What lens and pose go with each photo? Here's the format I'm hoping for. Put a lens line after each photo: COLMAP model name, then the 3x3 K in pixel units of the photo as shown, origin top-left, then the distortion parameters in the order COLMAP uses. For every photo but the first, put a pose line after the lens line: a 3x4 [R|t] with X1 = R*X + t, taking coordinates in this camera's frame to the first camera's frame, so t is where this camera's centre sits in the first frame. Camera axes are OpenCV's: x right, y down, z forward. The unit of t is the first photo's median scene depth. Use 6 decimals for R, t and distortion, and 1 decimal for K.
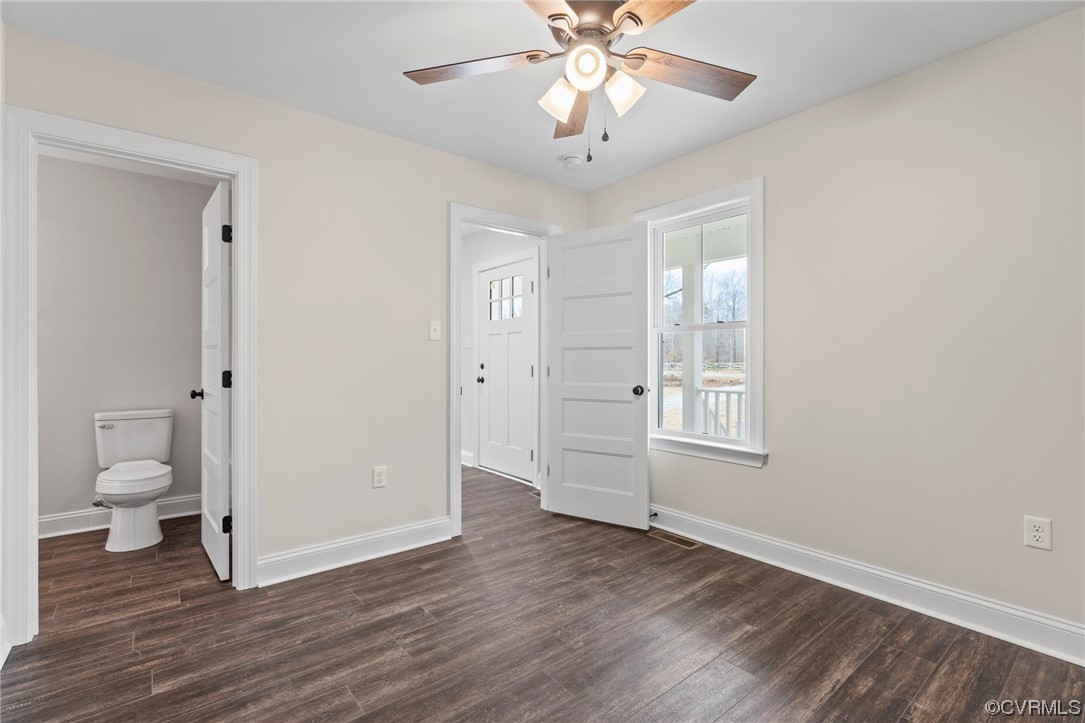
lens RADIAL K [[503.0, 0, 537.7], [0, 503.0, 361.1], [0, 0, 1]] dist [-0.004085, 0.000570]
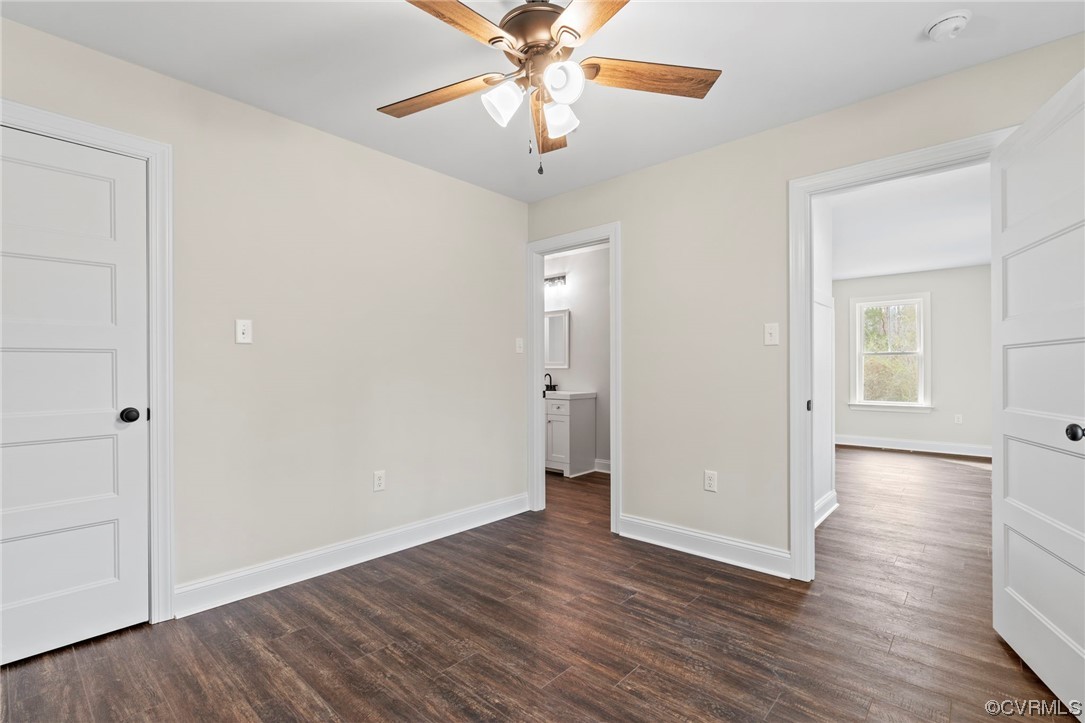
lens RADIAL K [[493.1, 0, 523.6], [0, 493.1, 370.6], [0, 0, 1]] dist [-0.002059, 0.000063]
pose [[0.137672, 0.001353, -0.990477, 0.829203], [0.001835, 0.999997, 0.001621, 0.001349], [0.990476, -0.002041, 0.137669, 0.628288]]
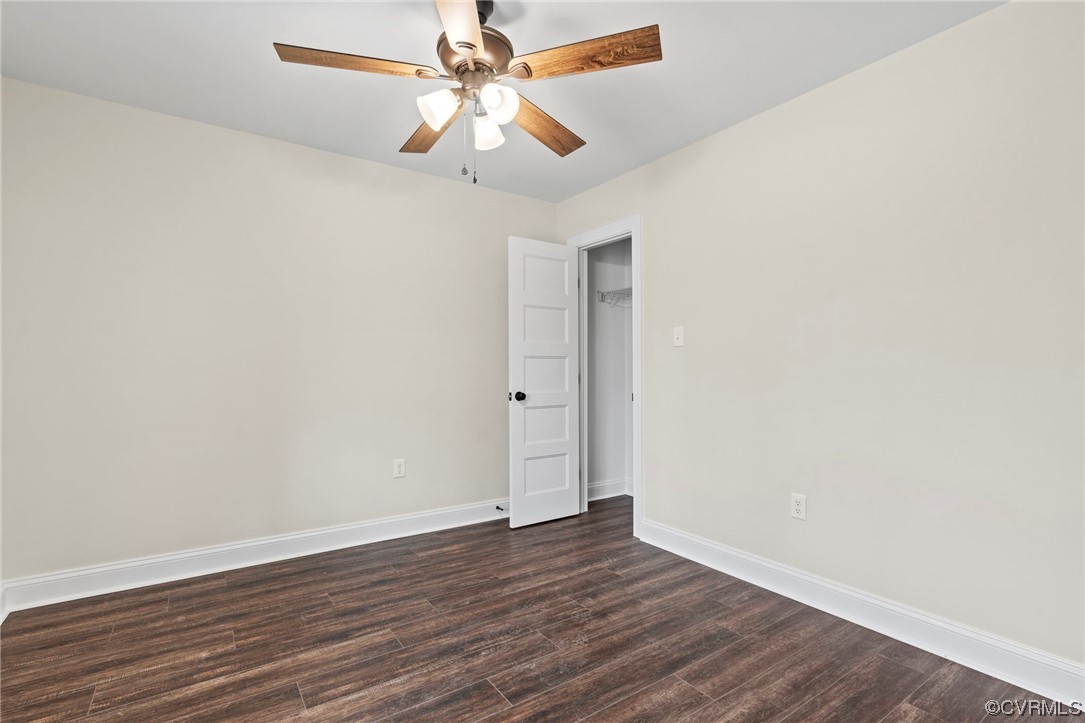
lens RADIAL K [[496.1, 0, 541.9], [0, 496.1, 353.9], [0, 0, 1]] dist [-0.002748, 0.000554]
pose [[-0.998173, -0.000779, 0.060416, -0.081743], [-0.002537, 0.999575, -0.029031, 0.002167], [-0.060368, -0.029131, -0.997751, 1.580393]]
